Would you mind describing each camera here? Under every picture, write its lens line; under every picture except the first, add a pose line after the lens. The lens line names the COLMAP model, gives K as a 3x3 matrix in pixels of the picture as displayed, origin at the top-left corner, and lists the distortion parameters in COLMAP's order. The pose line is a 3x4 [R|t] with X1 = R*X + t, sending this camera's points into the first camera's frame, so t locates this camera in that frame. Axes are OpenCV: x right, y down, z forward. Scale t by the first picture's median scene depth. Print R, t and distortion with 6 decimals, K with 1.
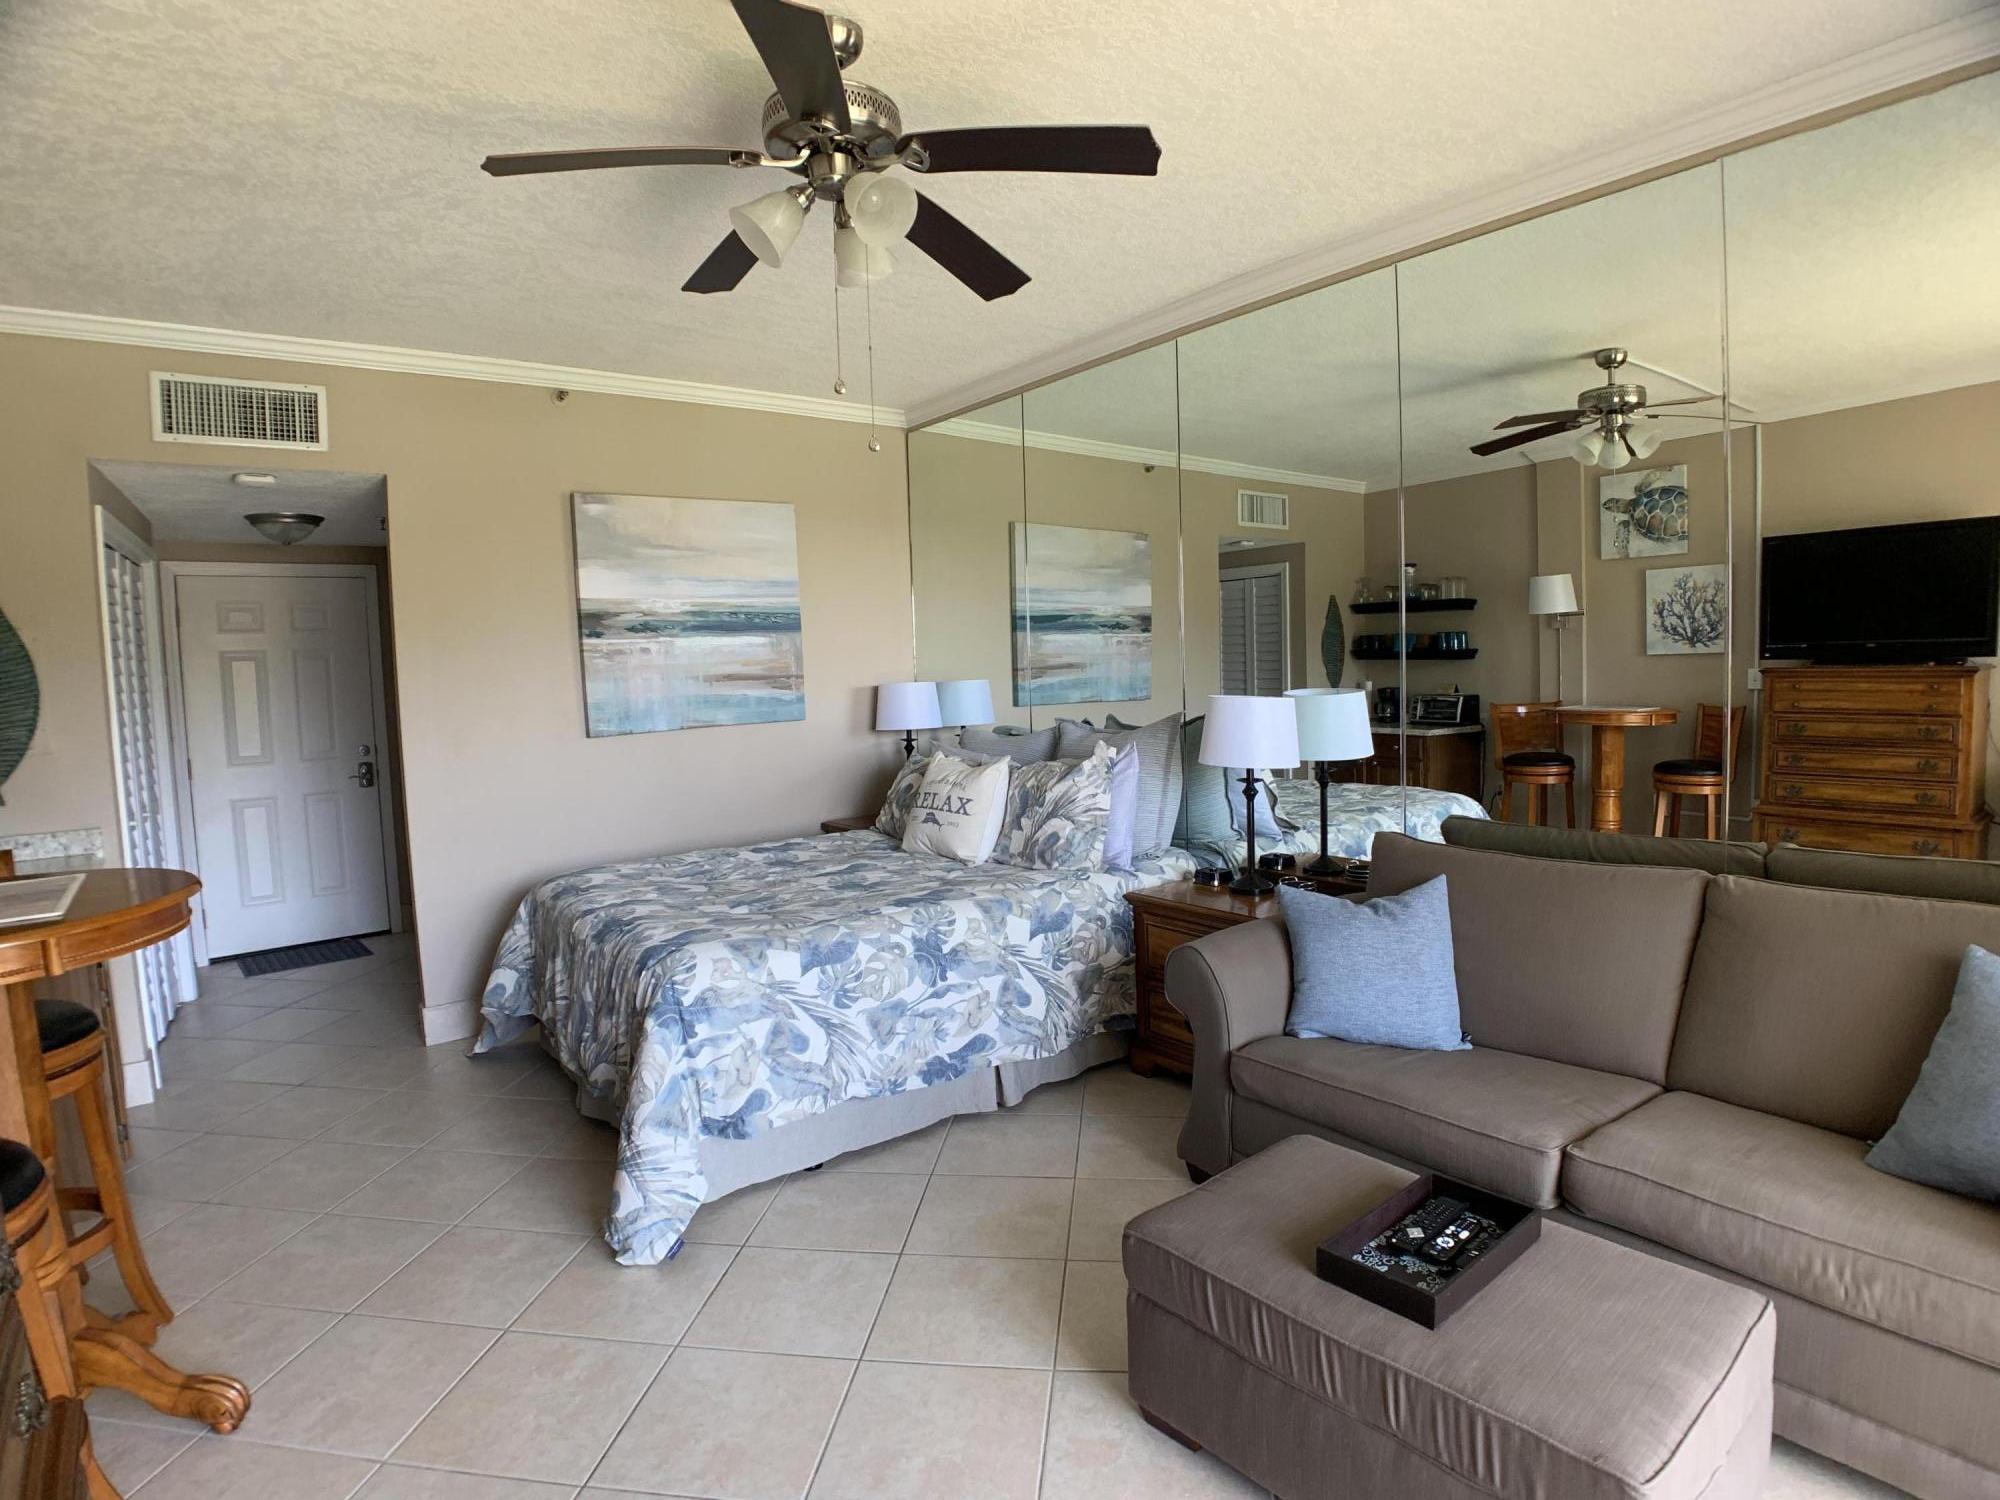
lens RADIAL K [[1041.3, 0, 997.4], [0, 1041.3, 737.1], [0, 0, 1]] dist [-0.086499, 0.009035]
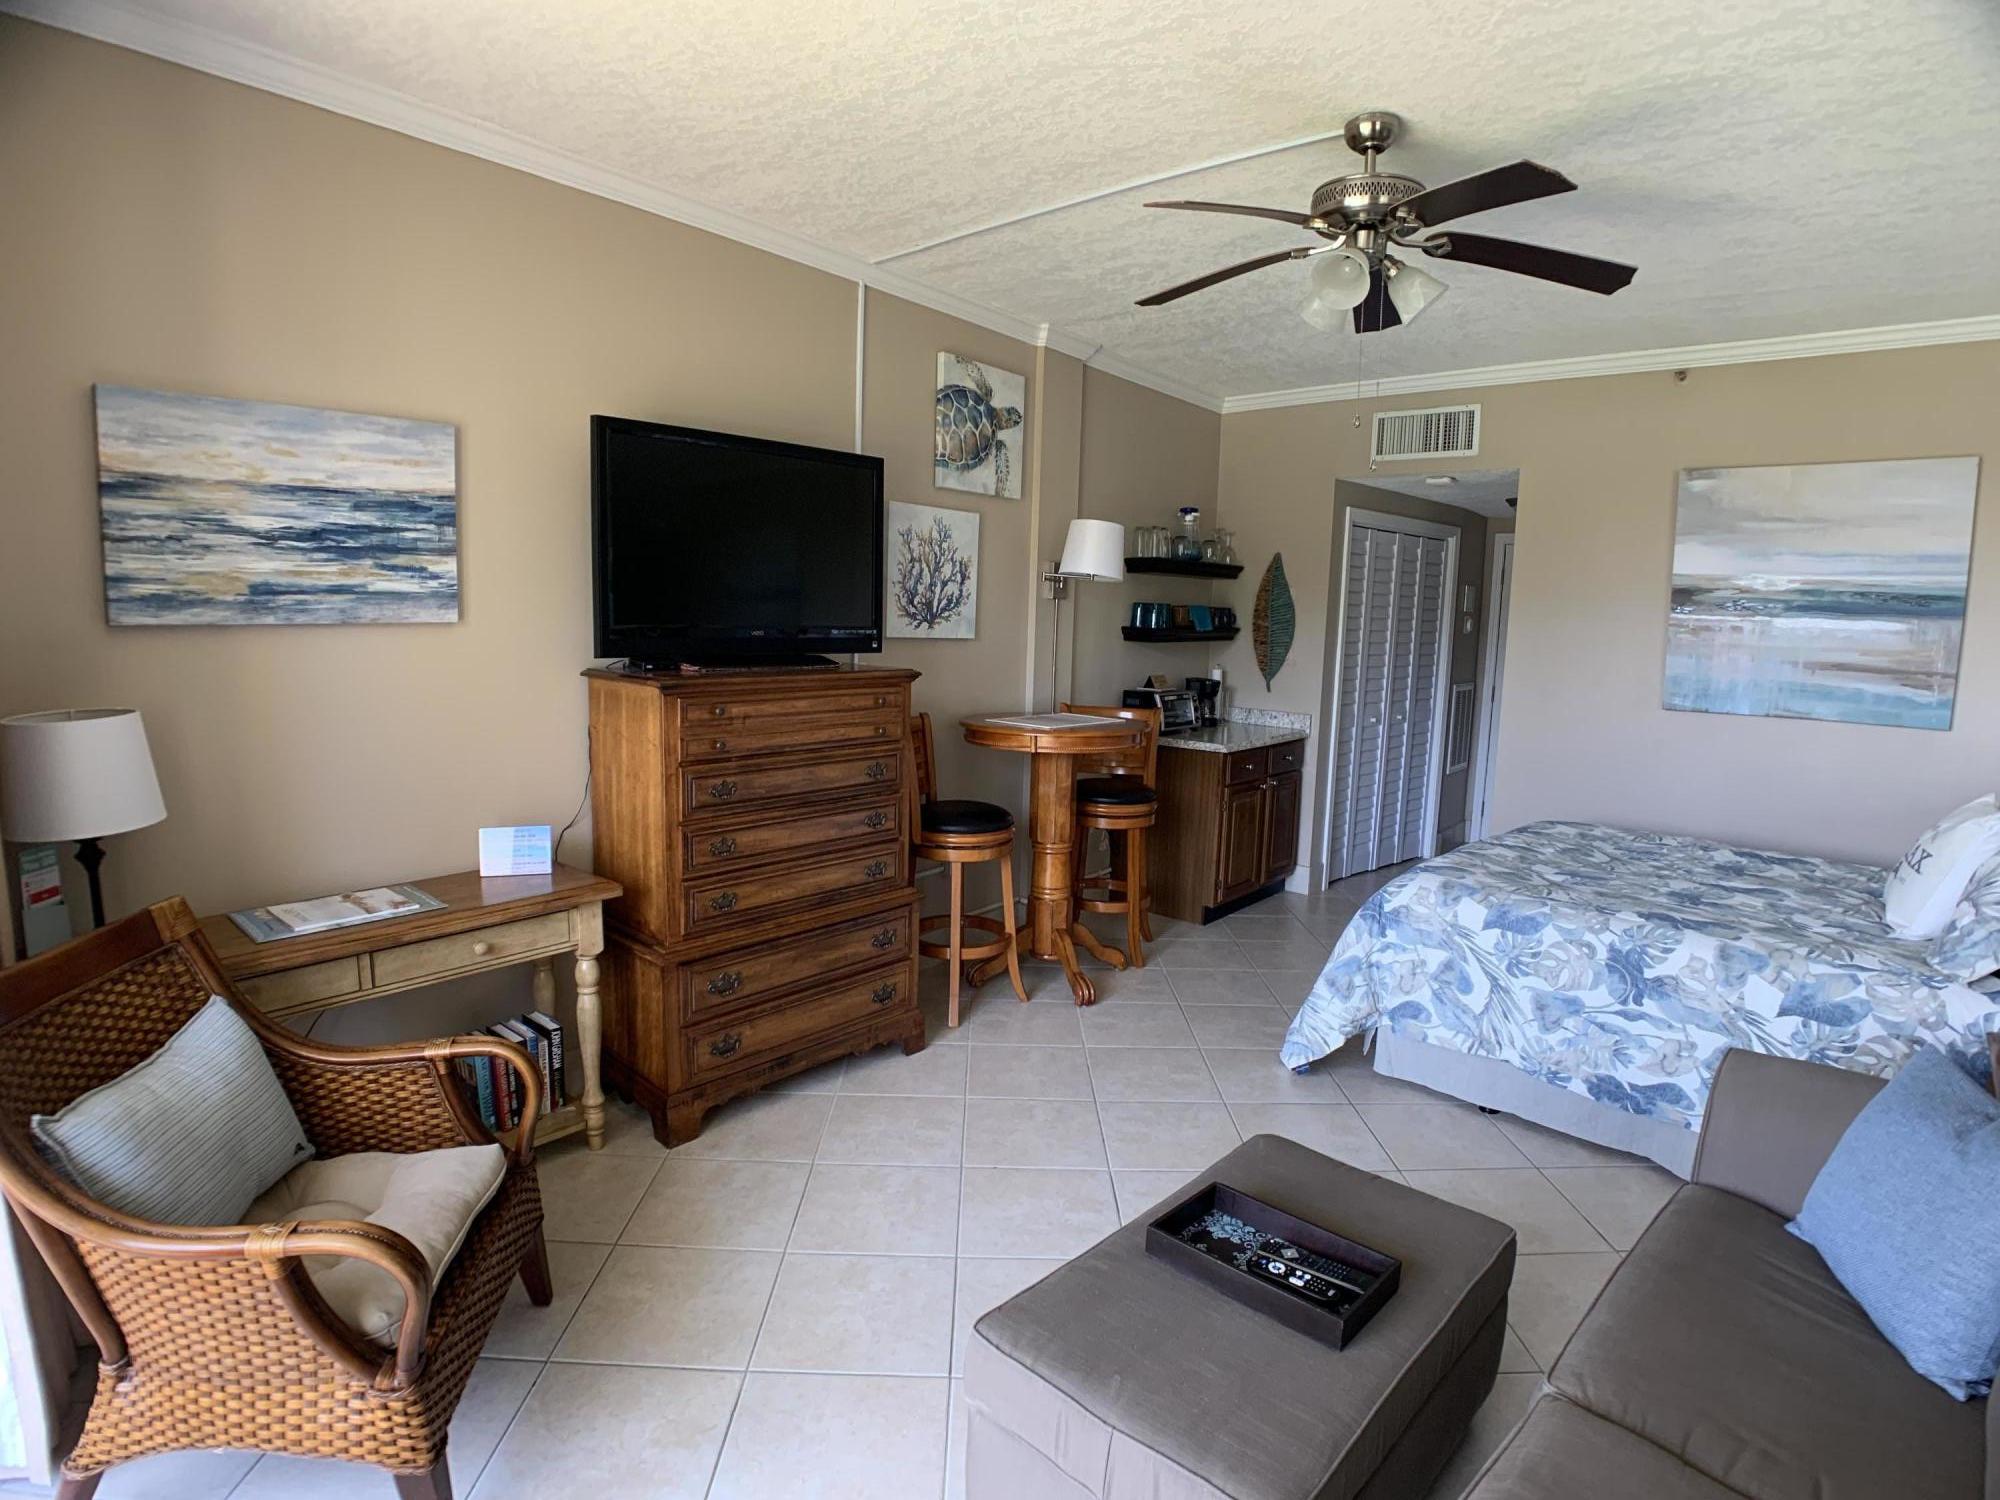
lens RADIAL K [[1041.3, 0, 1011.9], [0, 1041.3, 742.2], [0, 0, 1]] dist [-0.086499, 0.009035]
pose [[0.126271, 0.163958, -0.978352, 0.579980], [-0.103363, 0.983053, 0.151405, -0.059287], [0.986596, 0.082008, 0.141078, 0.246008]]
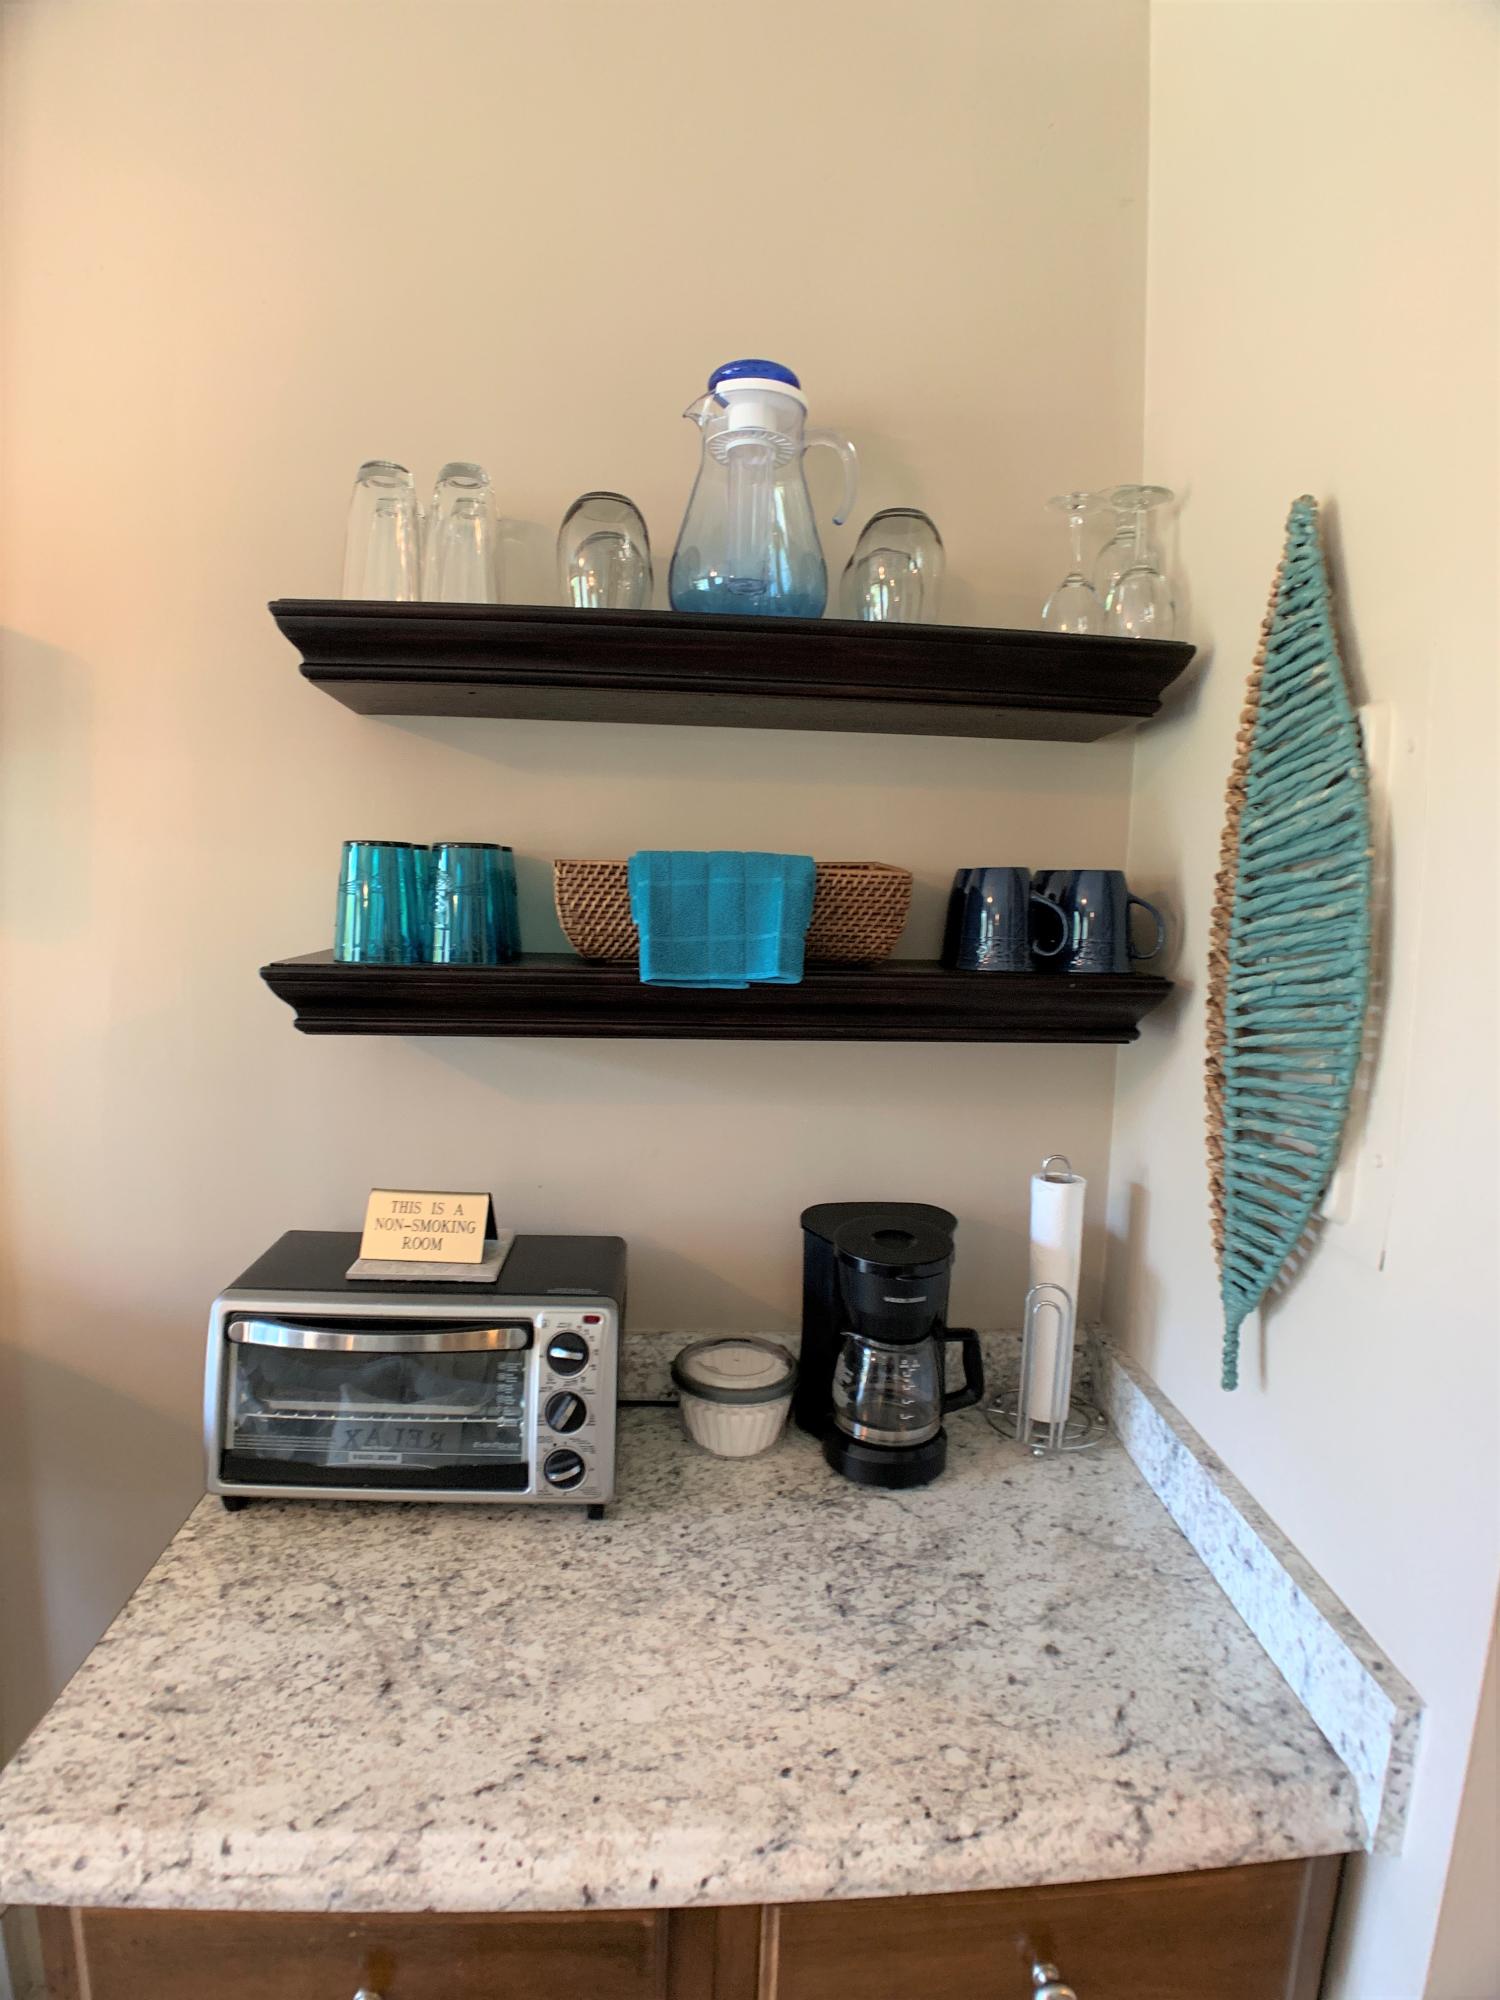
lens RADIAL K [[1041.3, 0, 734.4], [0, 1041.3, 995.5], [0, 0, 1]] dist [-0.086499, 0.009035]
pose [[-0.636063, 0.085138, -0.766926, -0.606814], [-0.062513, 0.984942, 0.161186, -0.061737], [0.769100, 0.150467, -0.621163, 0.861292]]
